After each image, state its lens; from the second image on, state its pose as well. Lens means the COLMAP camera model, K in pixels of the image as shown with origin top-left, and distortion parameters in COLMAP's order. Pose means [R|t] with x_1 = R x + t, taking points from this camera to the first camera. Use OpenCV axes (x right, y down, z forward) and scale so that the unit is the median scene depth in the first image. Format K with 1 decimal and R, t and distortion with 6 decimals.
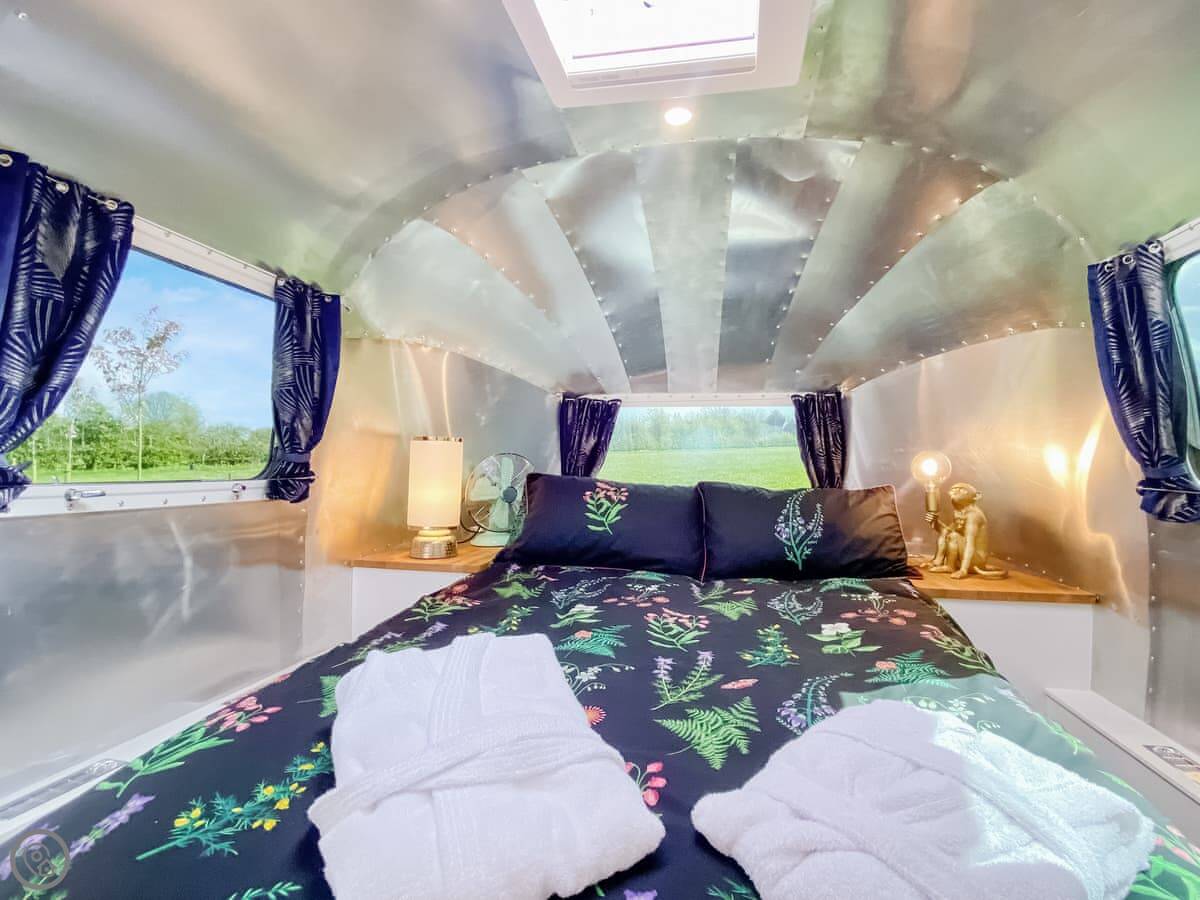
lens RADIAL K [[521.4, 0, 600.0], [0, 521.4, 450.0], [0, 0, 1]] dist [0.012444, -0.000314]
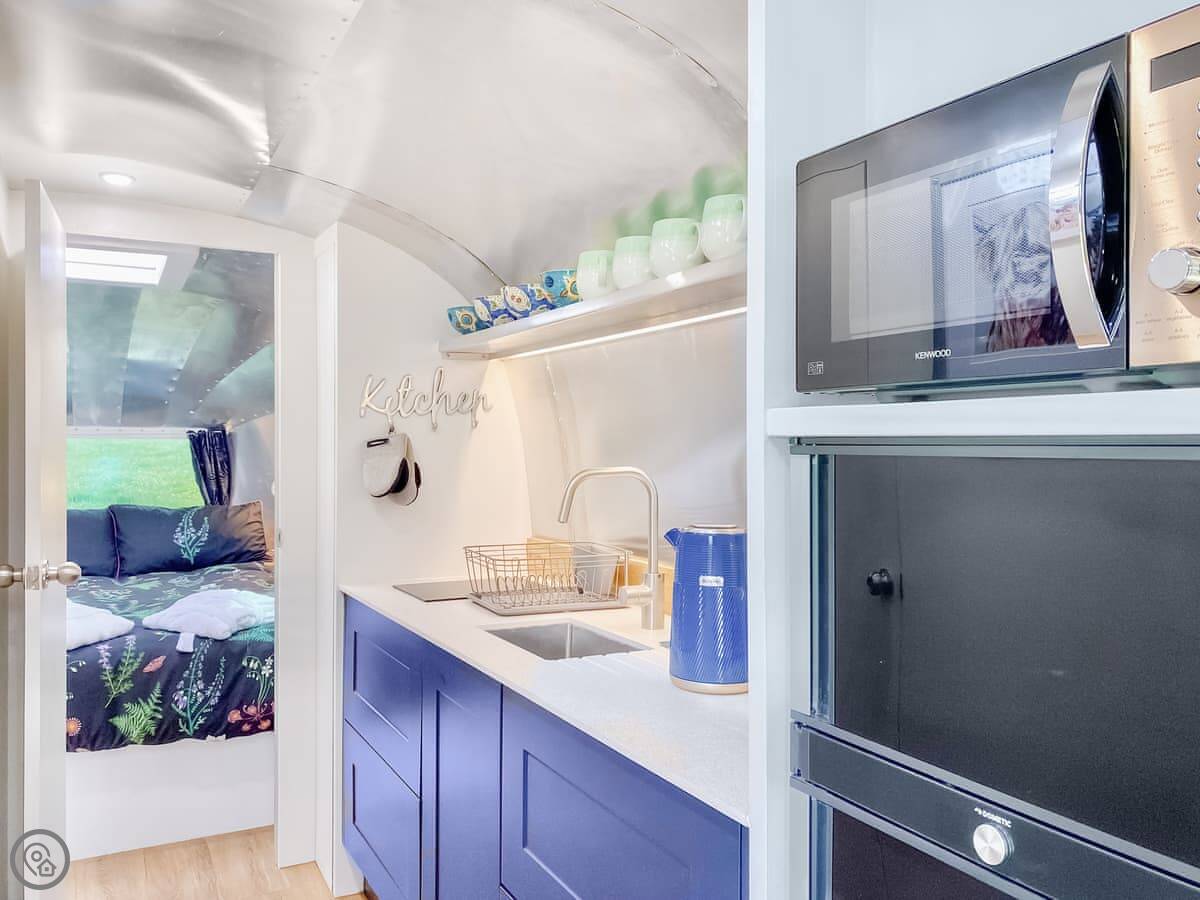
lens RADIAL K [[942.8, 0, 600.8], [0, 942.8, 477.5], [0, 0, 1]] dist [0.007708, 0.008822]
pose [[0.739071, -0.031882, 0.672873, -0.517909], [-0.009006, 0.998322, 0.057195, -0.163243], [-0.673567, -0.048331, 0.737544, -1.632310]]
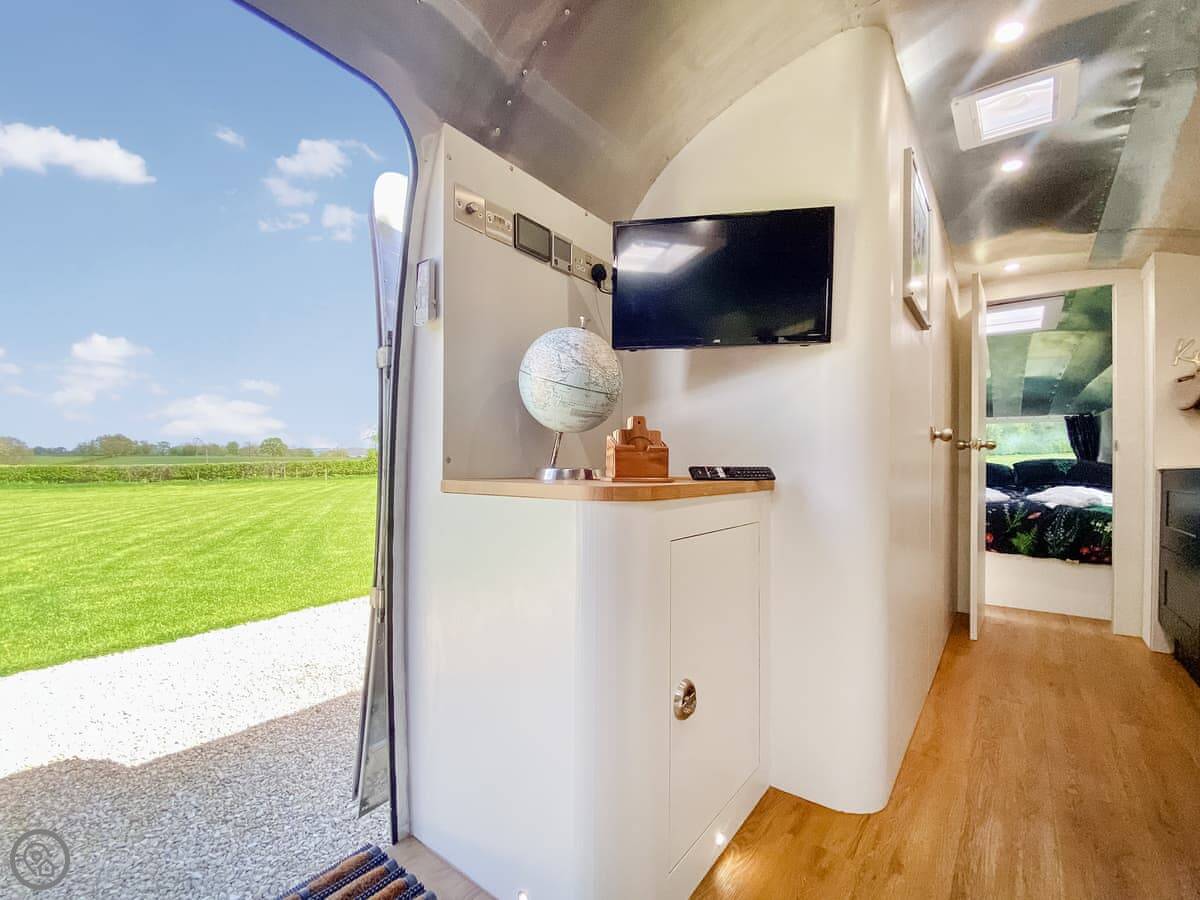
lens RADIAL K [[578.6, 0, 600.0], [0, 578.6, 450.0], [0, 0, 1]] dist [-0.016480, -0.000399]
pose [[0.929010, -0.020805, -0.369469, -0.611935], [0.013555, 0.999661, -0.022209, 0.062832], [0.369806, 0.015625, 0.928978, -2.154624]]
